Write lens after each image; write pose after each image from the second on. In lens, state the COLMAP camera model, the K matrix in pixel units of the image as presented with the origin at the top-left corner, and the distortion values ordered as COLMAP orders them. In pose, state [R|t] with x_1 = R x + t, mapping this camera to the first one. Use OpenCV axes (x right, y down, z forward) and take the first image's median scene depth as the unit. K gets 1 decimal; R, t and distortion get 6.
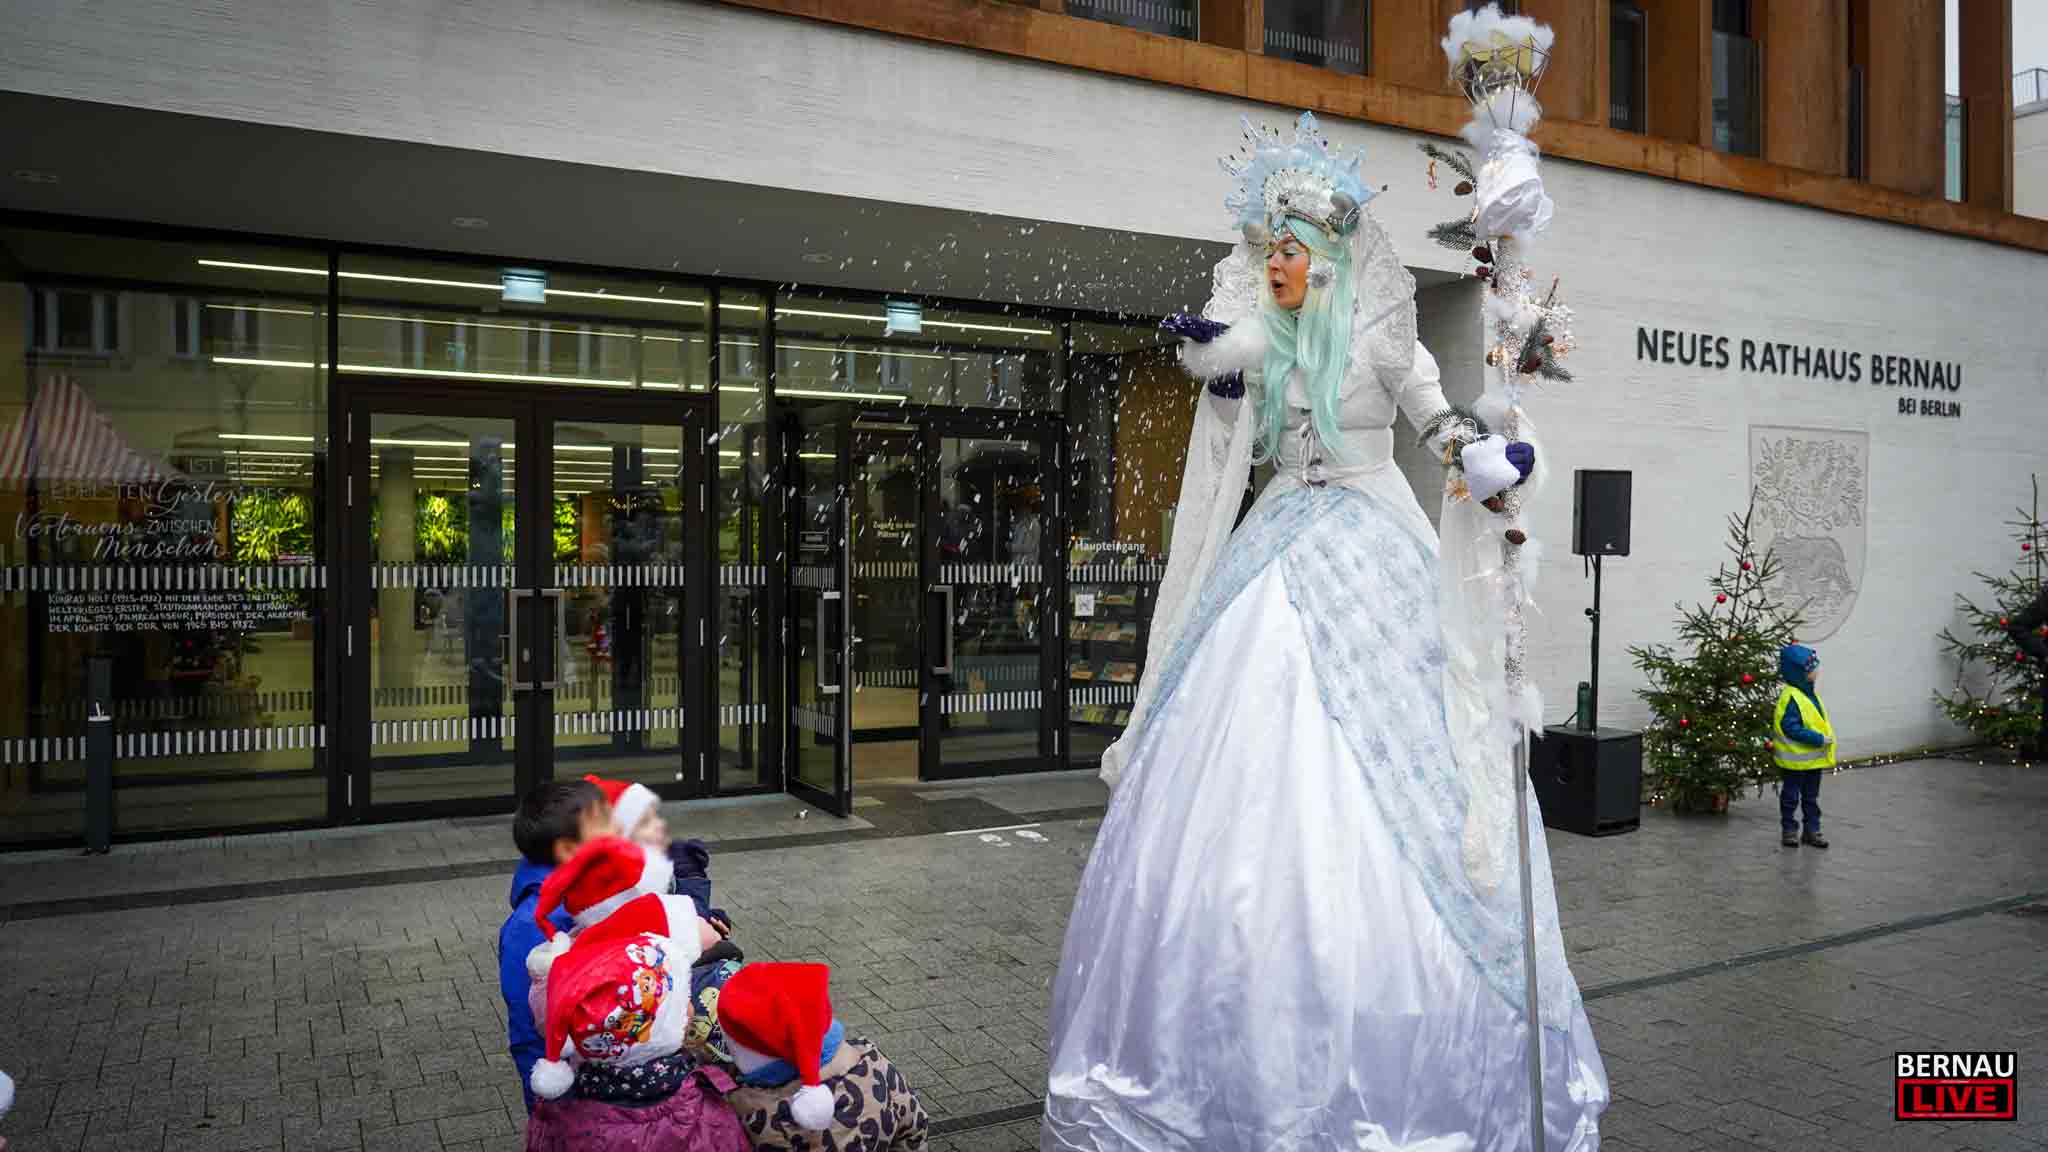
lens RADIAL K [[1386.5, 0, 1020.9], [0, 1386.5, 588.7], [0, 0, 1]] dist [-0.001634, -0.001557]
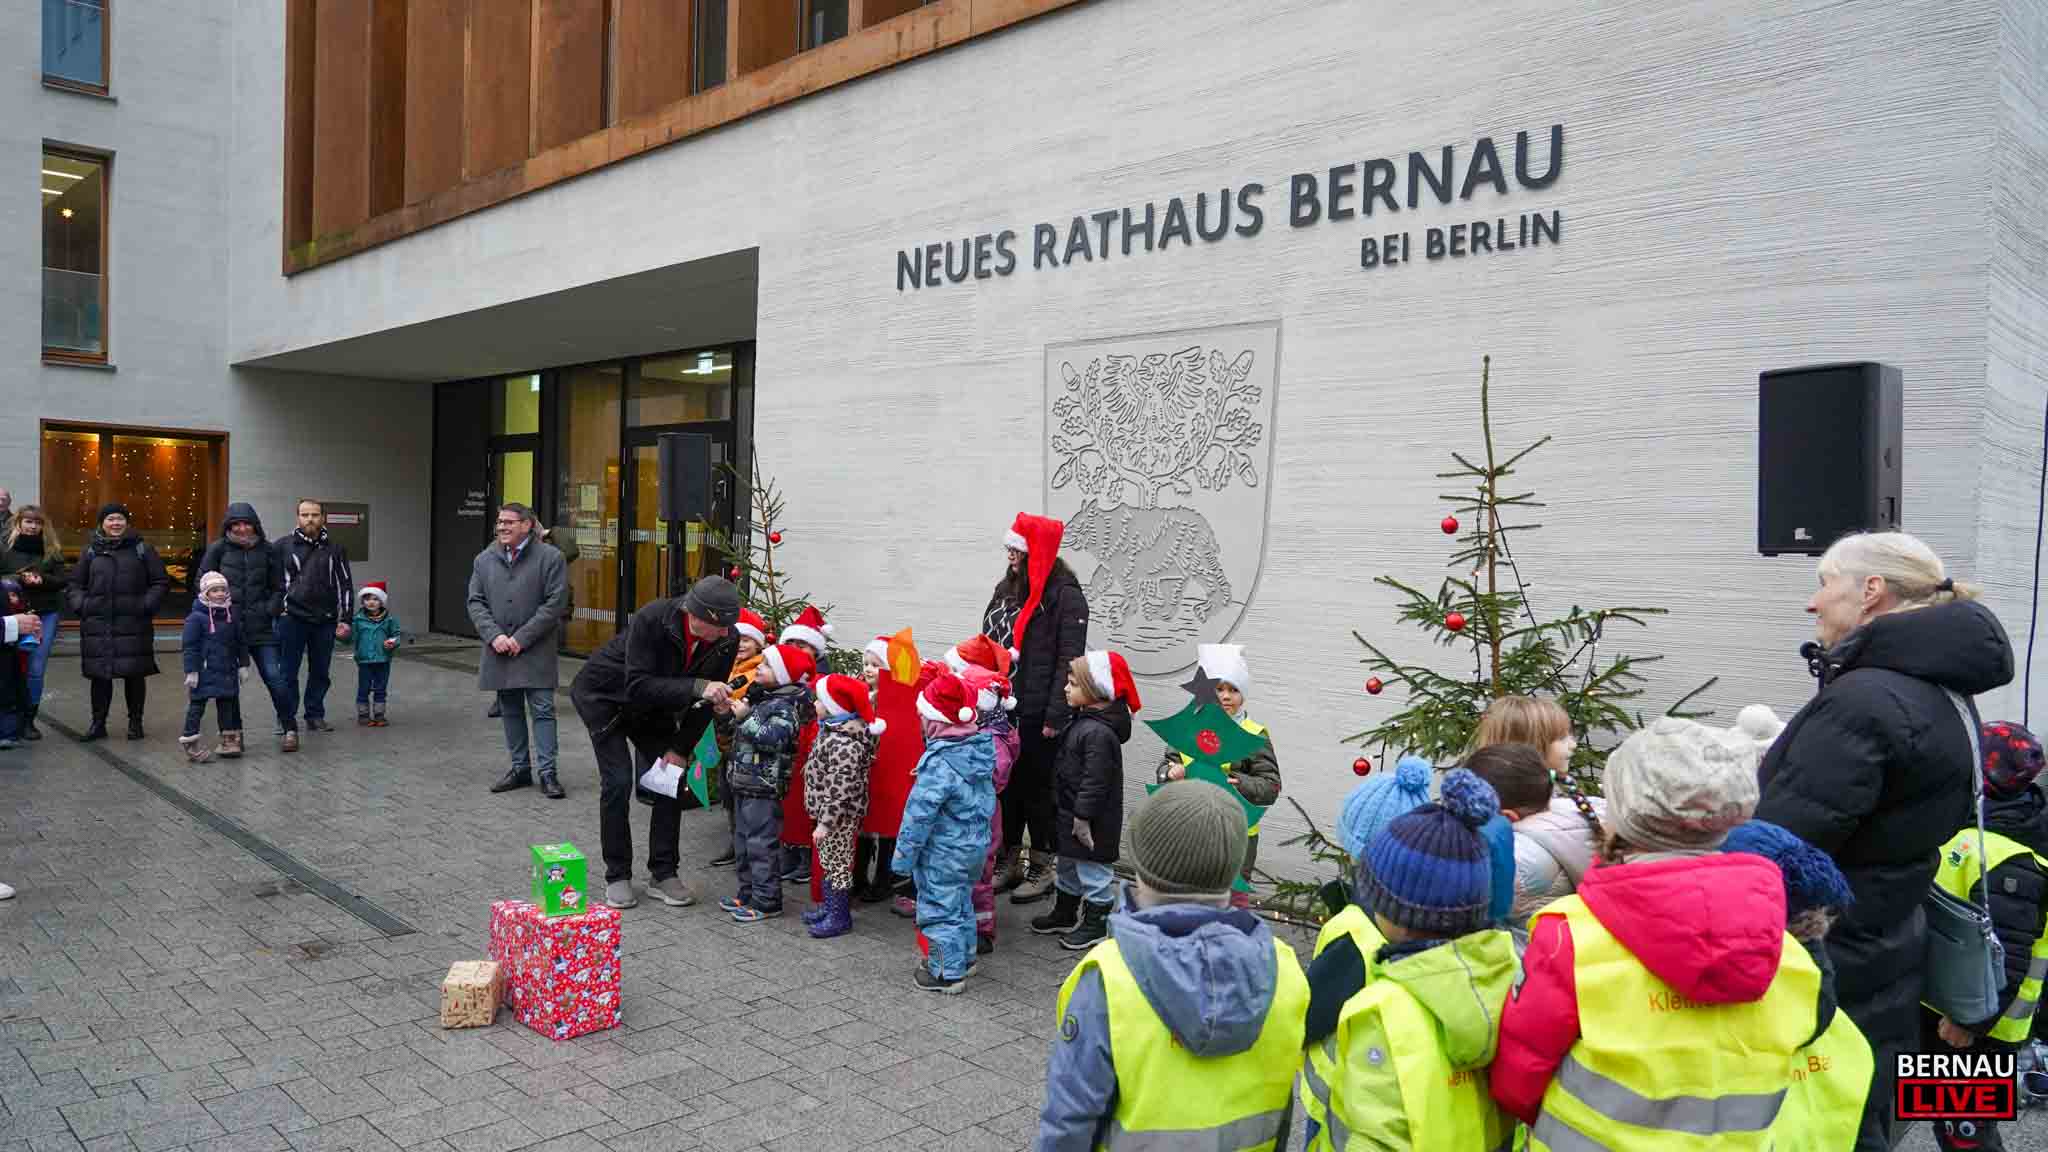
lens RADIAL K [[1386.5, 0, 1019.6], [0, 1386.5, 565.4], [0, 0, 1]] dist [-0.001634, -0.001557]
pose [[0.268845, 0.051750, -0.961792, 1.179590], [-0.028584, 0.998544, 0.045737, -0.038515], [0.962759, 0.015196, 0.269933, 0.786070]]
